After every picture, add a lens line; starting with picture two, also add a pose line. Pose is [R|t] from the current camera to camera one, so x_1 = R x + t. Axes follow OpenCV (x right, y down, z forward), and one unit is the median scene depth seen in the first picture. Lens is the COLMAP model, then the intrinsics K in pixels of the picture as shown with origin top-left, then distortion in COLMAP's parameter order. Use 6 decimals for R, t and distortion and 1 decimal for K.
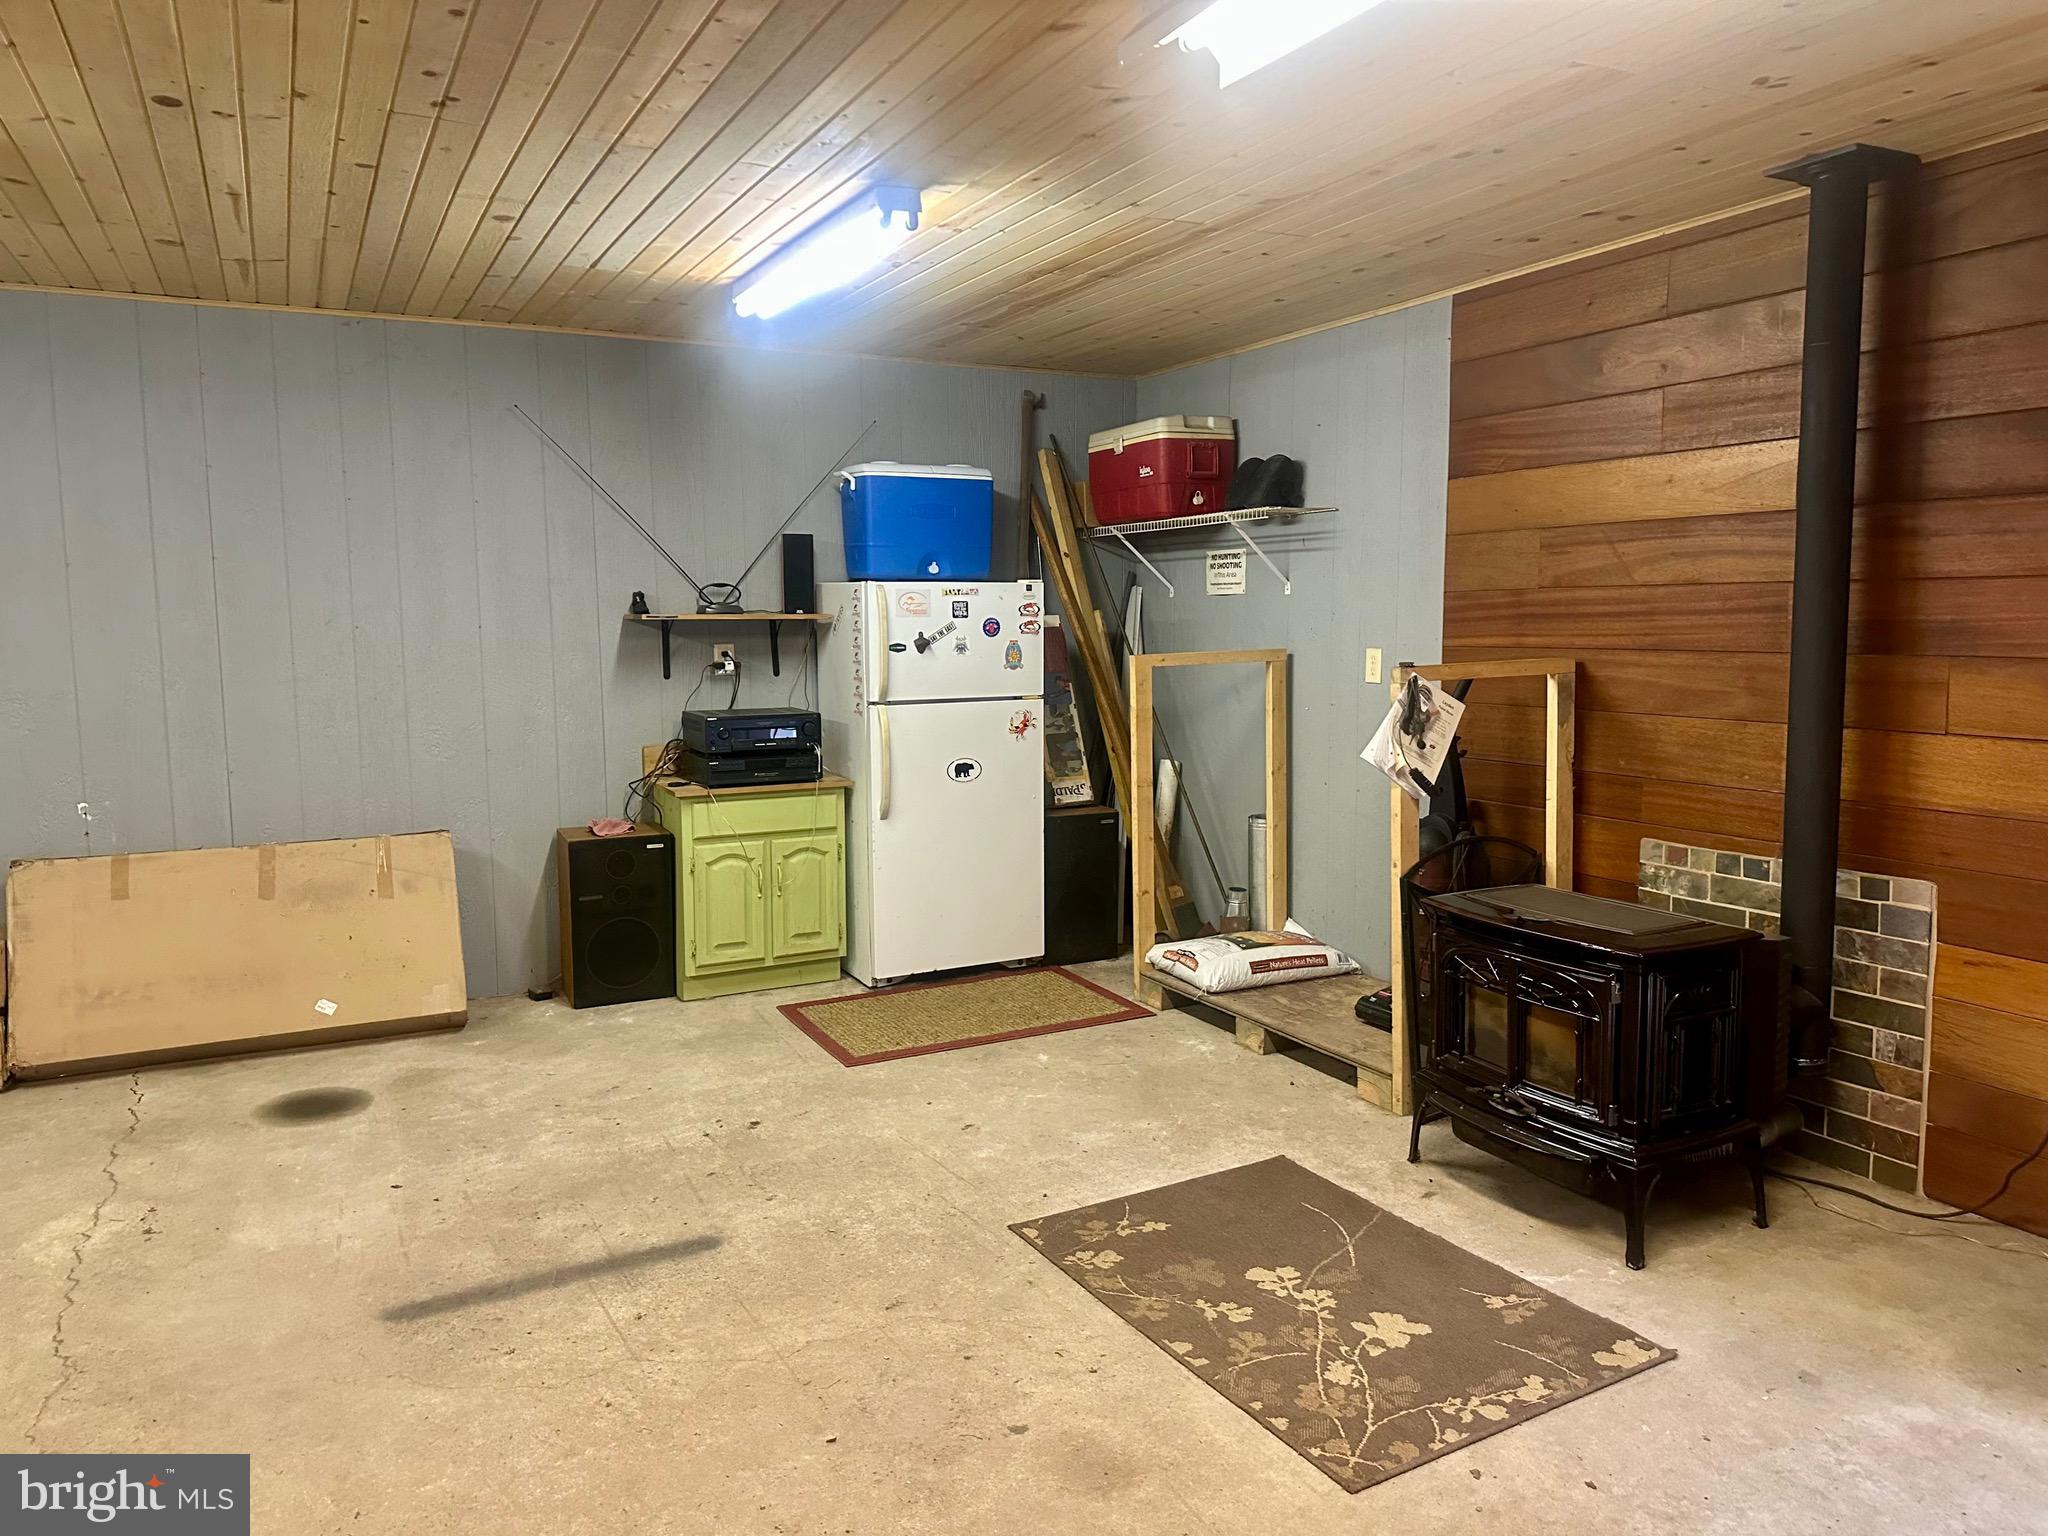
lens RADIAL K [[1427.1, 0, 1028.7], [0, 1427.1, 767.6], [0, 0, 1]] dist [0.068281, -0.083805]
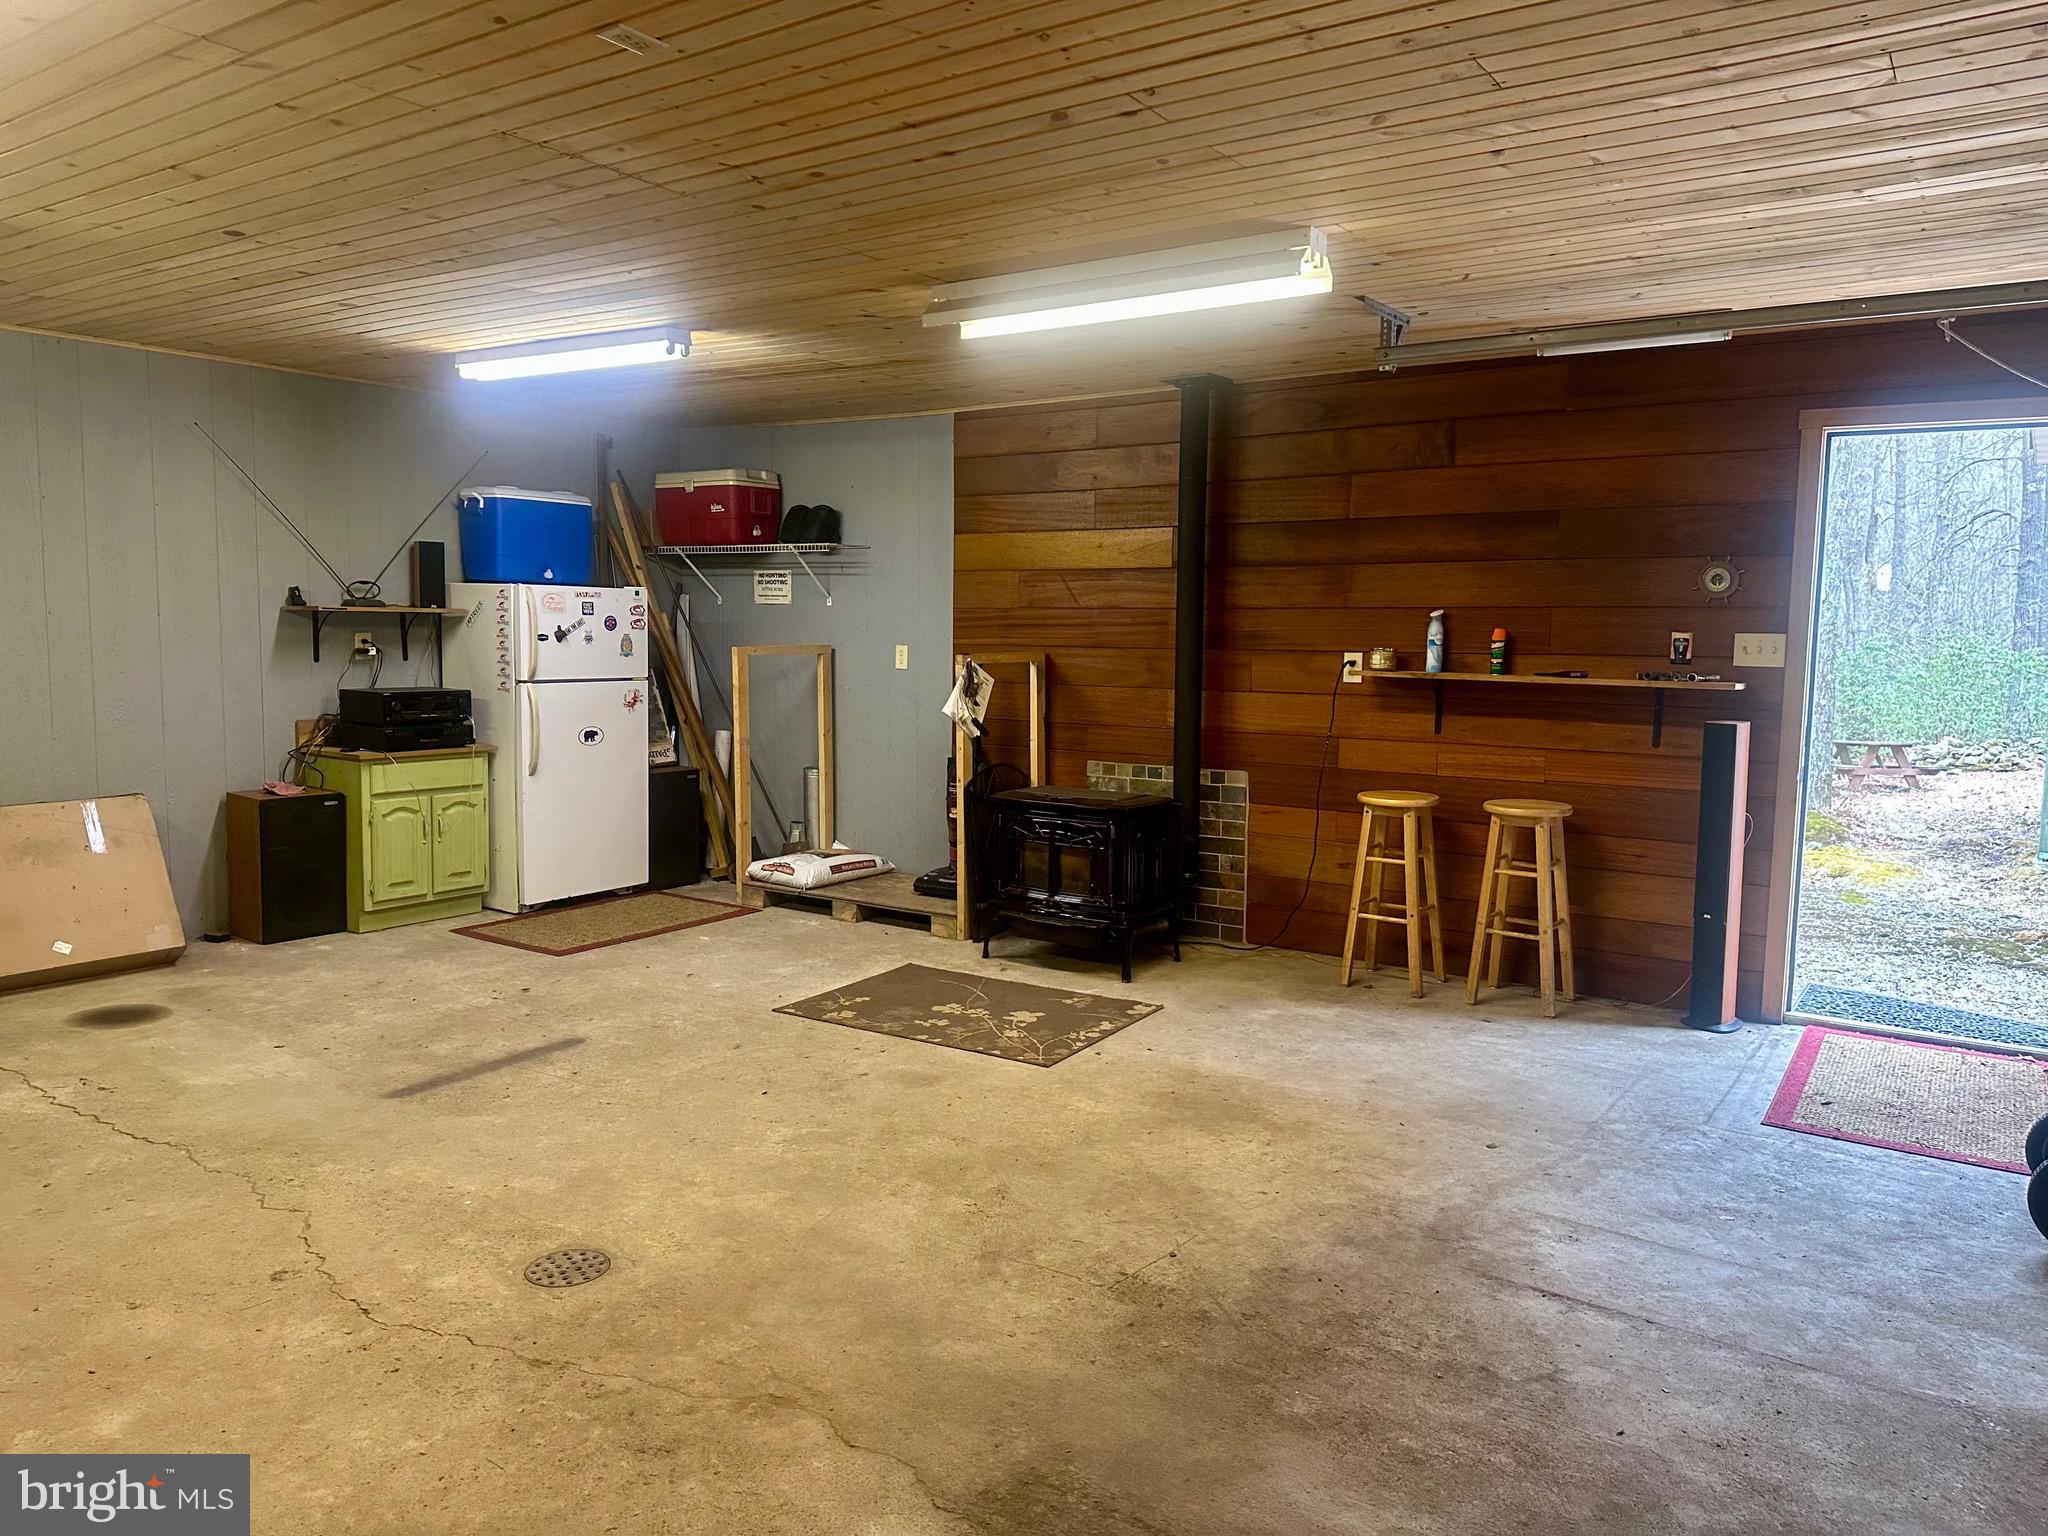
lens RADIAL K [[1427.1, 0, 1029.1], [0, 1427.1, 763.3], [0, 0, 1]] dist [0.068281, -0.083805]
pose [[0.881284, -0.023747, 0.471990, -0.482336], [0.029266, 0.999562, -0.004354, 0.067950], [-0.471680, 0.017651, 0.881593, -0.483643]]
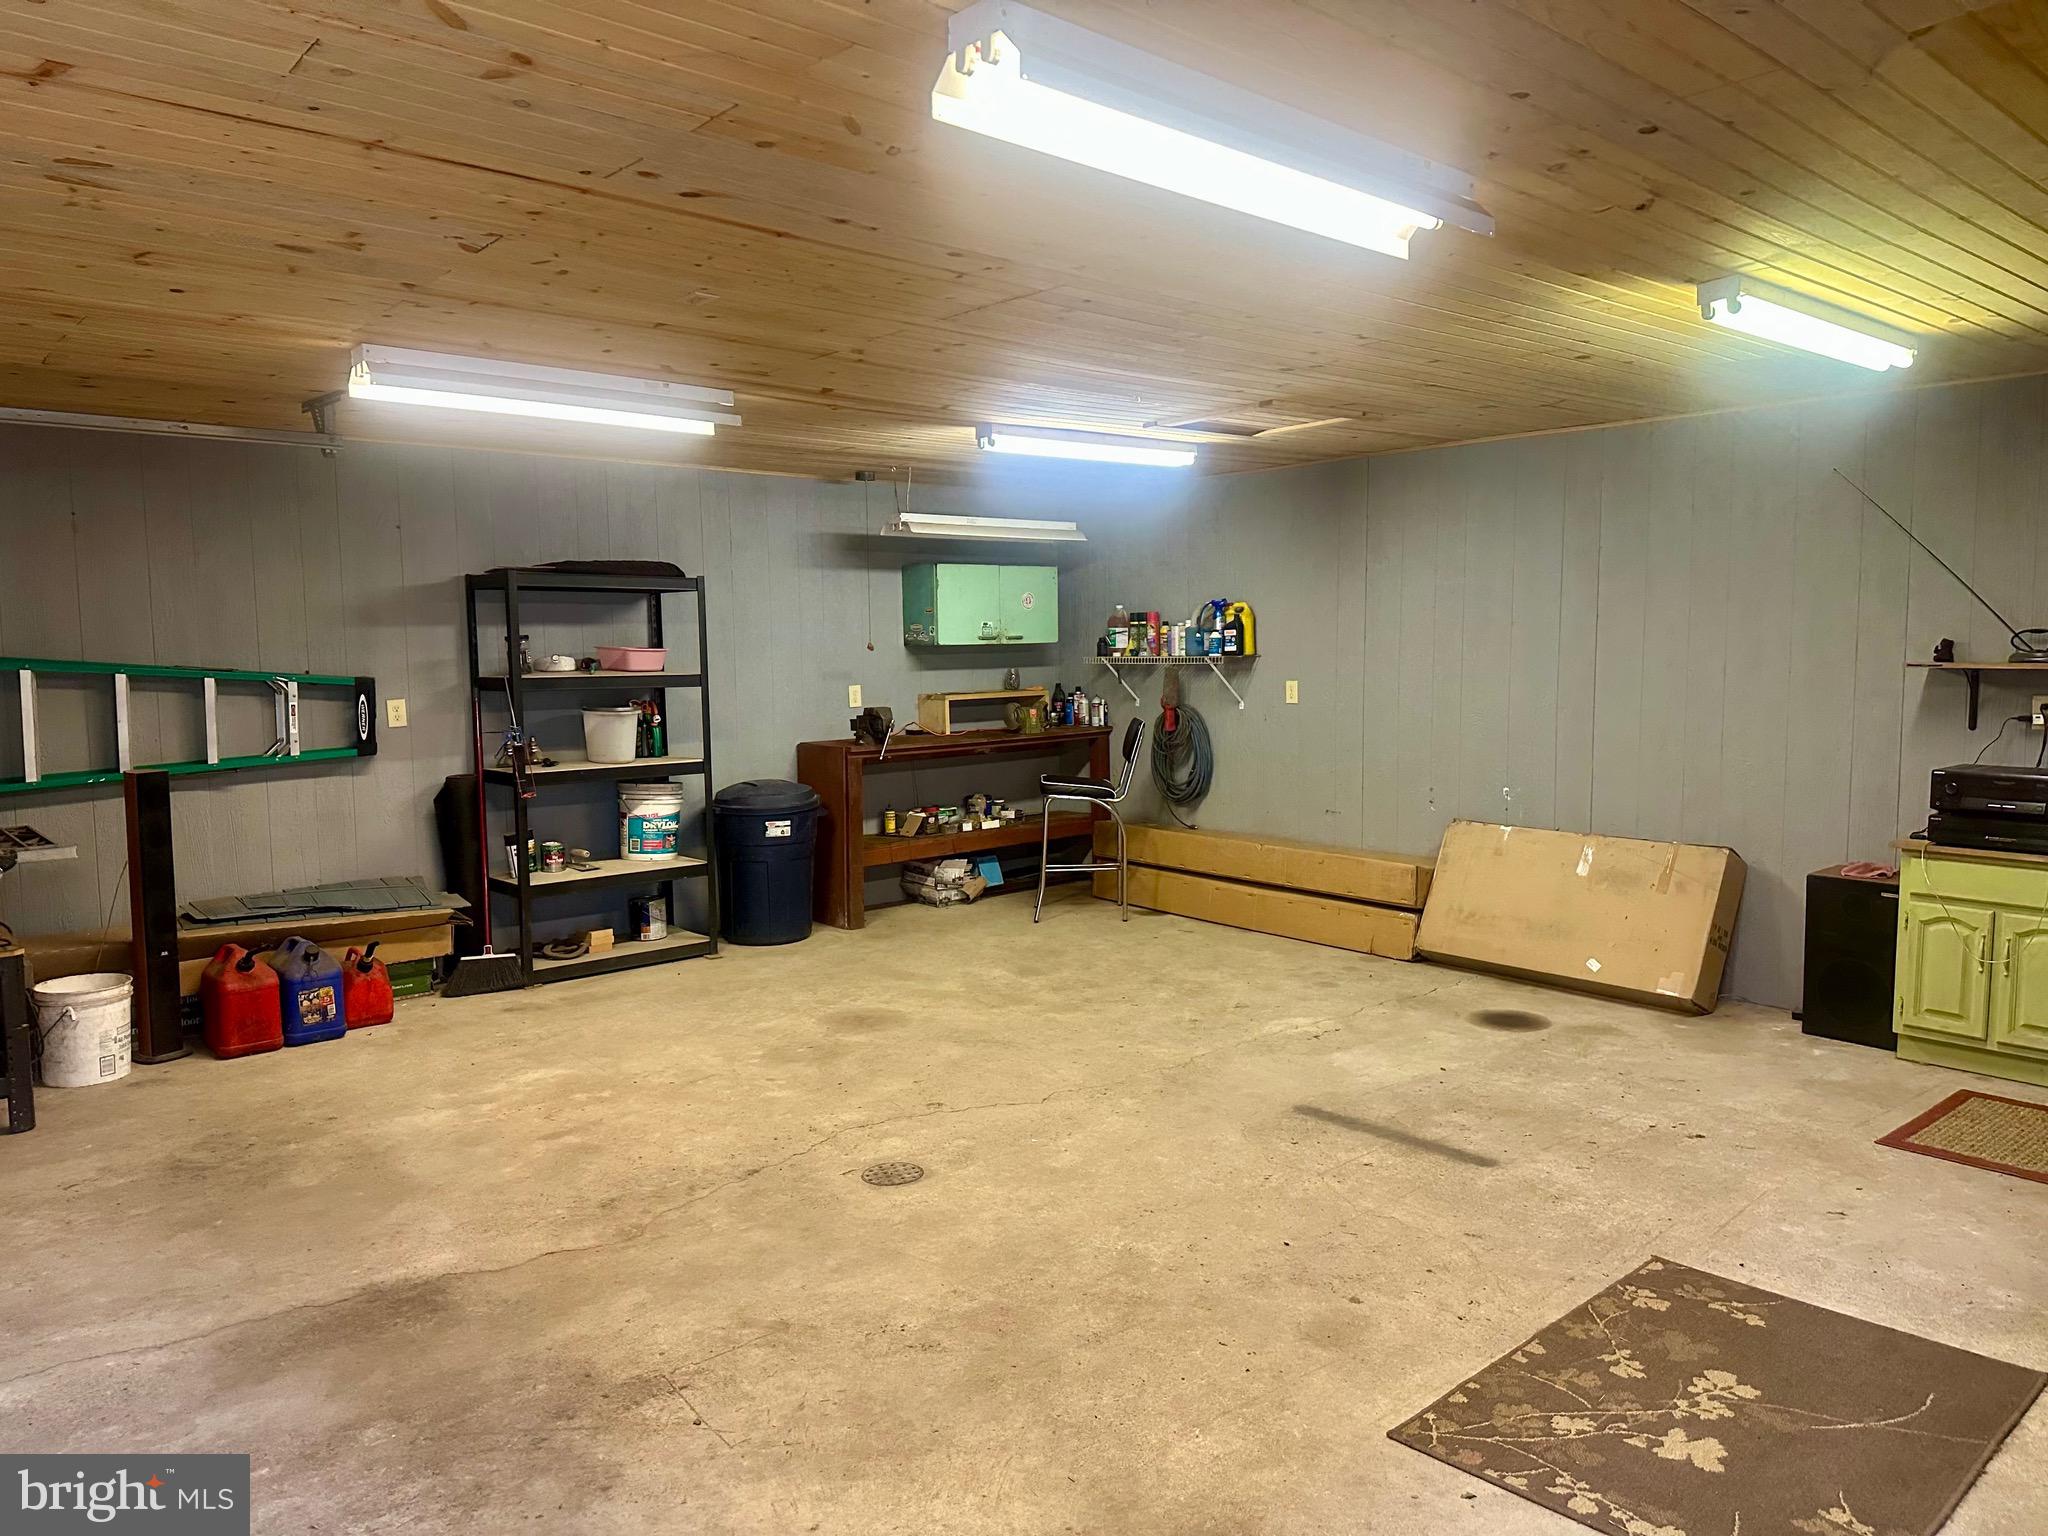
lens RADIAL K [[1427.1, 0, 1029.8], [0, 1427.1, 751.4], [0, 0, 1]] dist [0.068281, -0.083805]
pose [[0.234846, 0.082858, -0.968495, 0.855652], [-0.107182, 0.992492, 0.058921, -0.059749], [0.966105, 0.089968, 0.241963, 0.262905]]
